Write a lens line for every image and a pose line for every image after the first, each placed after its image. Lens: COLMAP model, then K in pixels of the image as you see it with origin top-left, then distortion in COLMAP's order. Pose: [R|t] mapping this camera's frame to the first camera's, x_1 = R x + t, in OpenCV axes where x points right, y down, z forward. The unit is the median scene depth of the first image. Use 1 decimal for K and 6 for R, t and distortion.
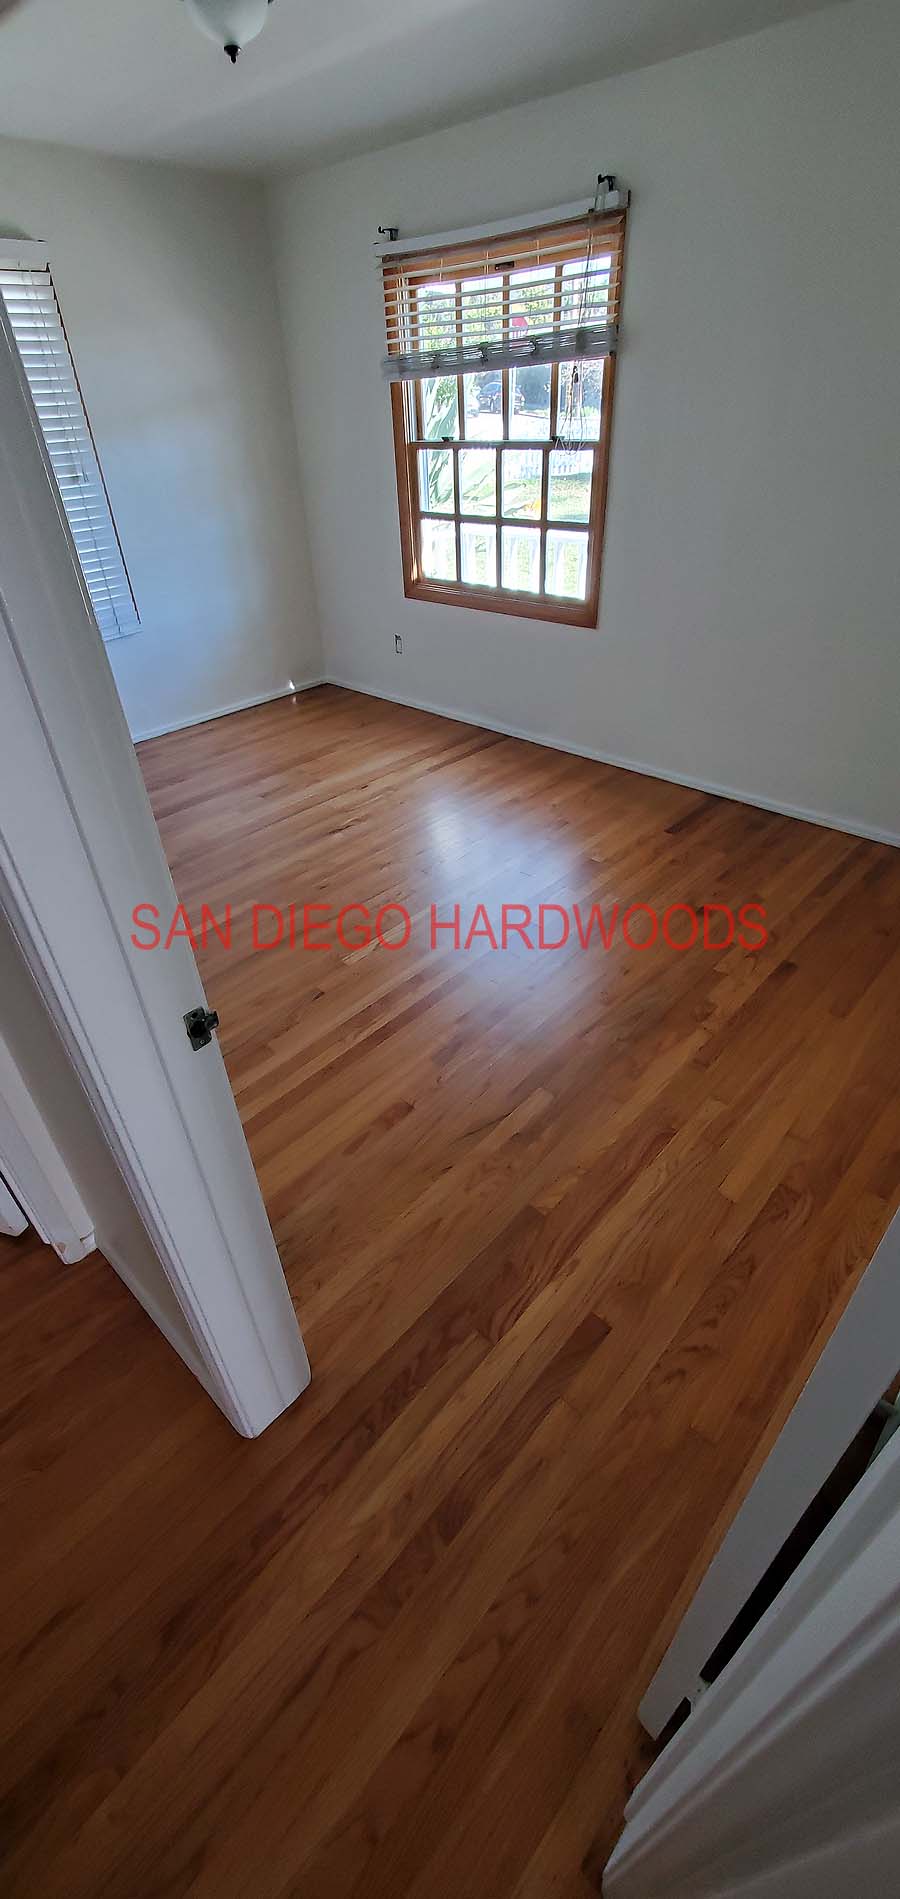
lens RADIAL K [[755.9, 0, 450.0], [0, 755.9, 949.5], [0, 0, 1]] dist [0.001221, 0.000022]
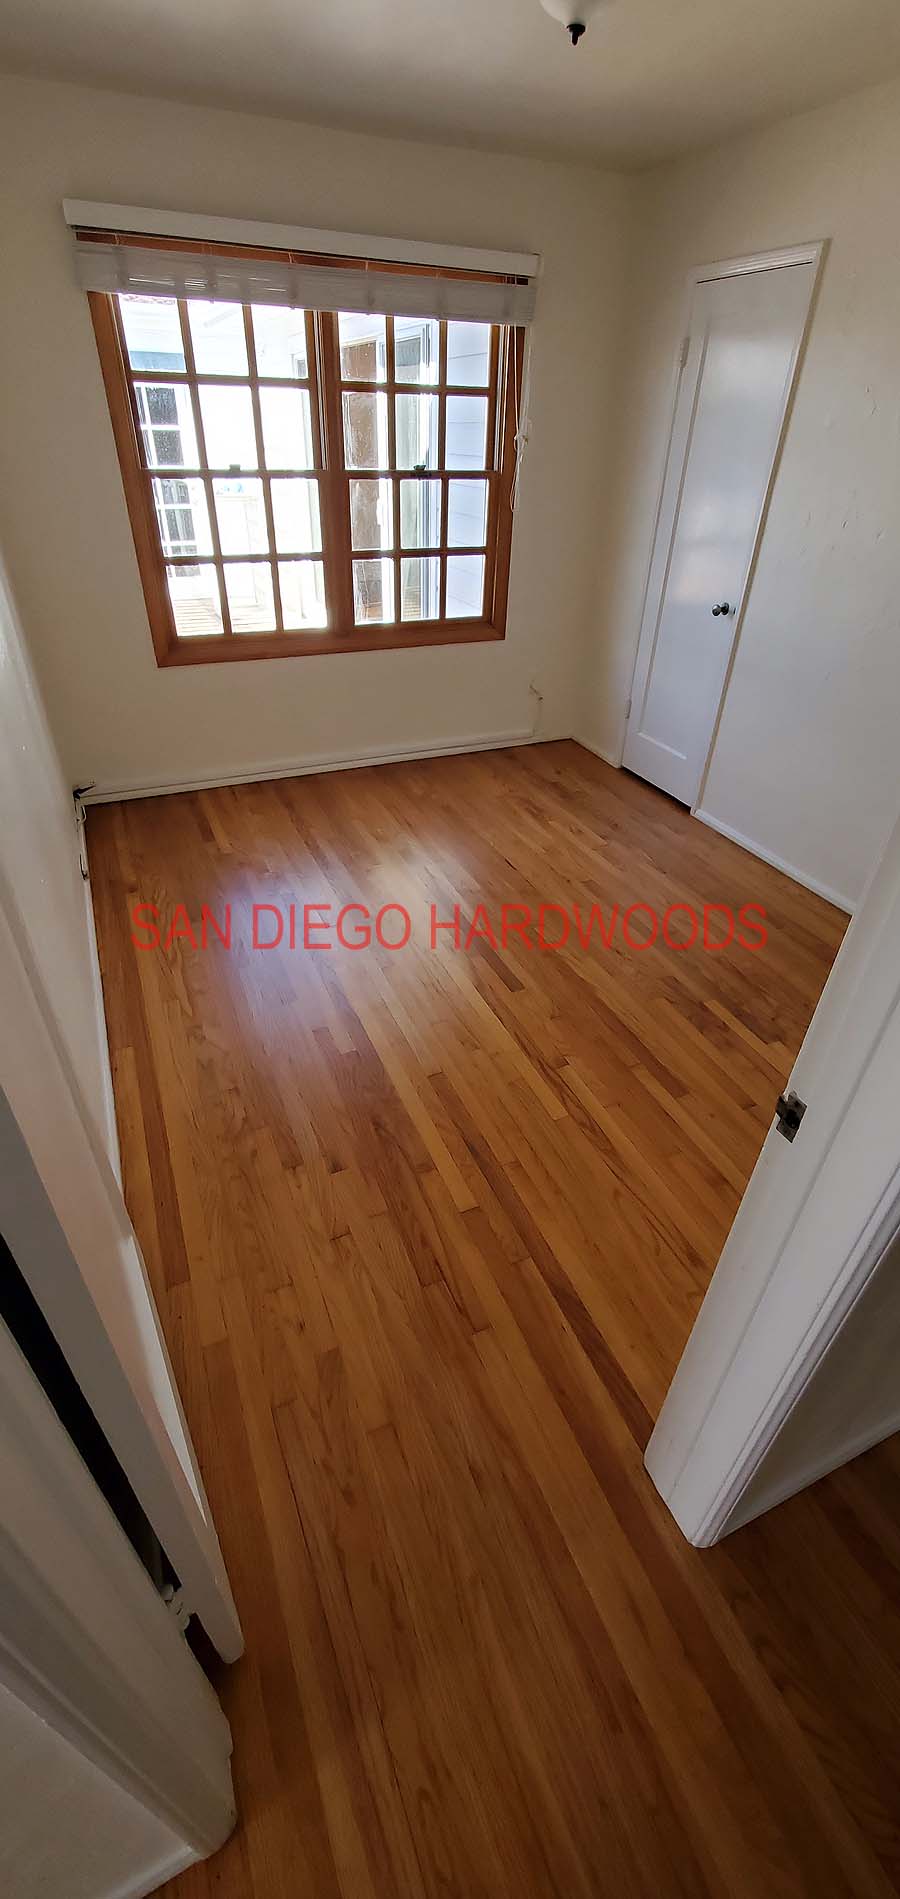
lens RADIAL K [[755.9, 0, 450.0], [0, 755.9, 949.5], [0, 0, 1]] dist [0.001221, 0.000022]
pose [[0.398766, -0.503159, 0.766692, -0.870739], [0.502091, 0.819389, 0.276599, -0.378539], [-0.767392, 0.274651, 0.579376, 0.518950]]
